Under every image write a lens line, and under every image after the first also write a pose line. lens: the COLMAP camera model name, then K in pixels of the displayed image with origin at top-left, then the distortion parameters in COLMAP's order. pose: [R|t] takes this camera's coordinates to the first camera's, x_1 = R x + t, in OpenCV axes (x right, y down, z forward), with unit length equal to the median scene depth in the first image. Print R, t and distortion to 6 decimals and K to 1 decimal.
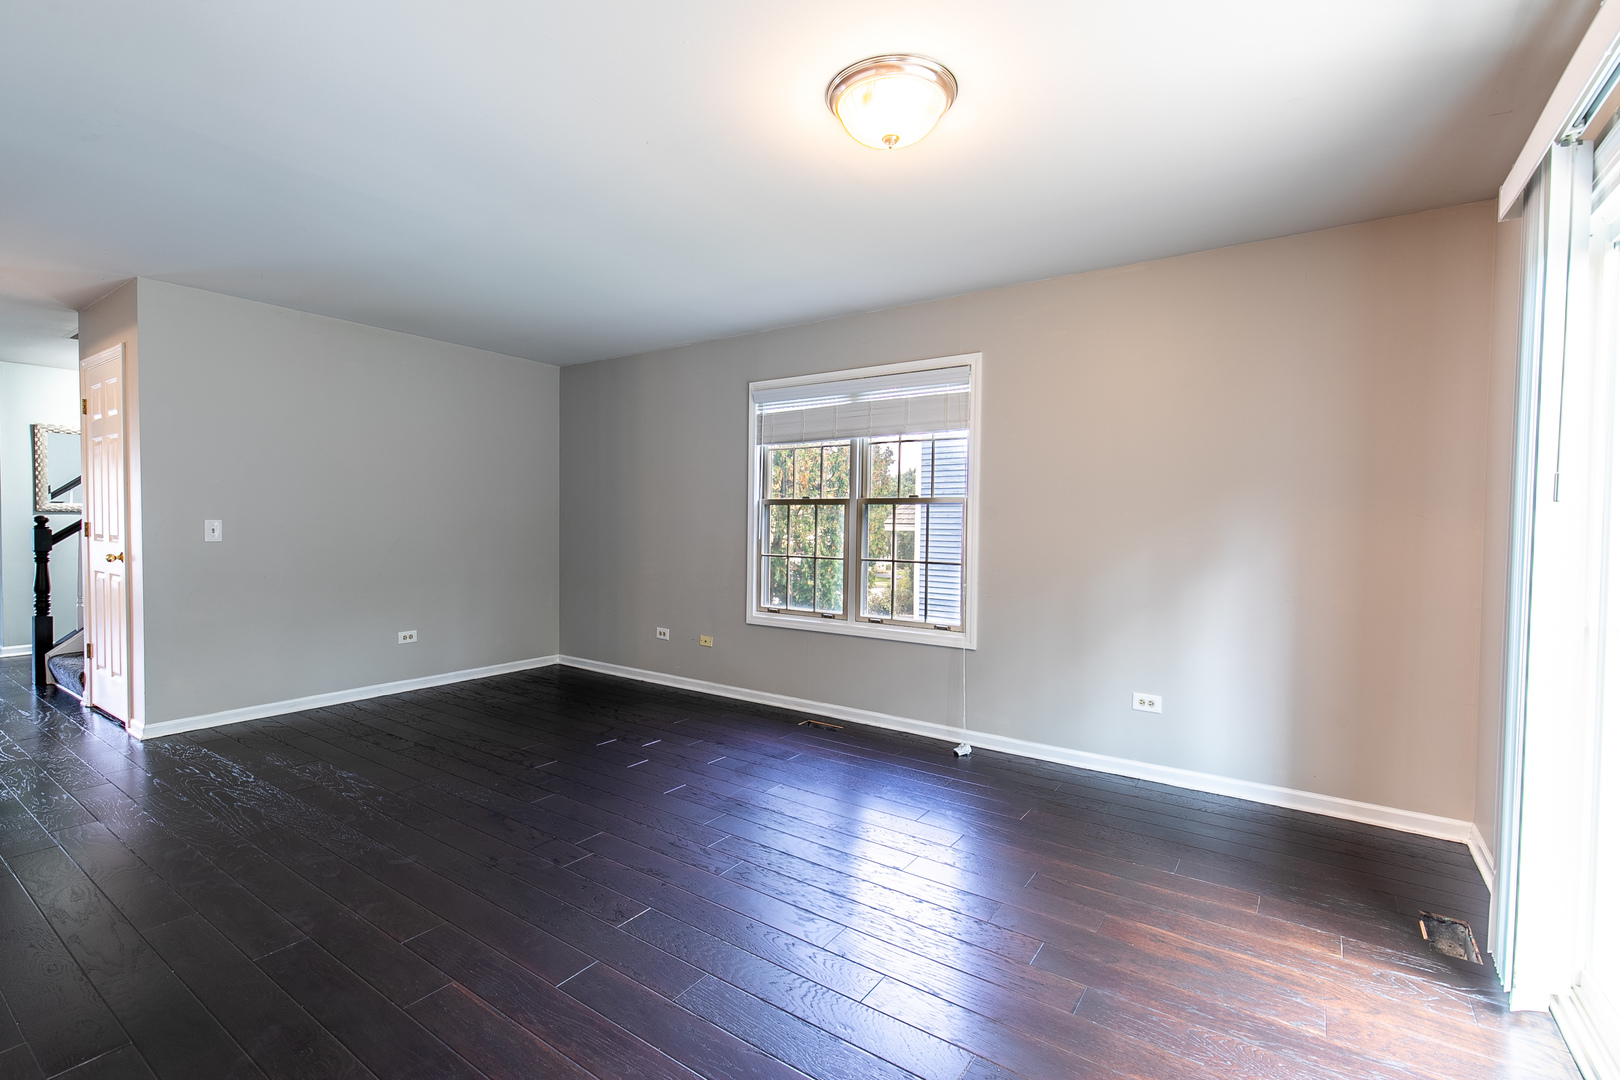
lens RADIAL K [[728.0, 0, 808.6], [0, 728.0, 536.9], [0, 0, 1]] dist [0.000074, 0.000023]
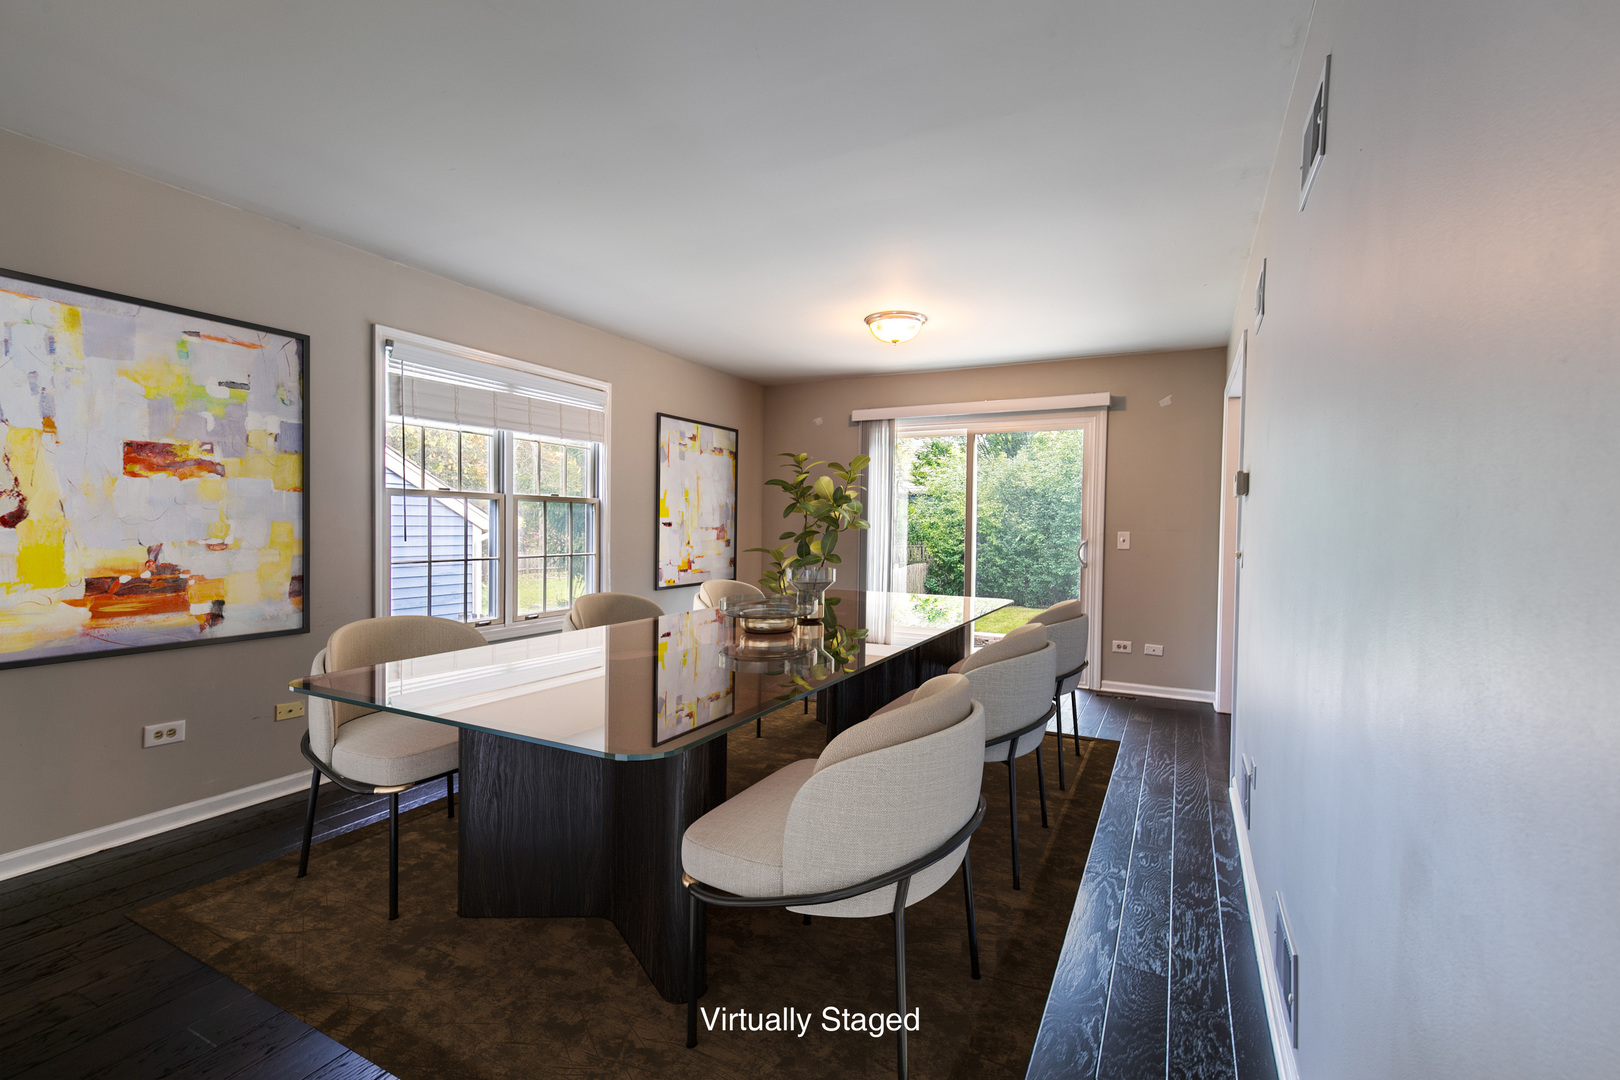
lens RADIAL K [[728.0, 0, 808.4], [0, 728.0, 540.0], [0, 0, 1]] dist [0.000074, 0.000023]
pose [[-0.136821, -0.034202, 0.990005, -0.876621], [0.012559, 0.999264, 0.036257, -0.020717], [-0.990516, 0.017394, -0.136291, 0.693975]]
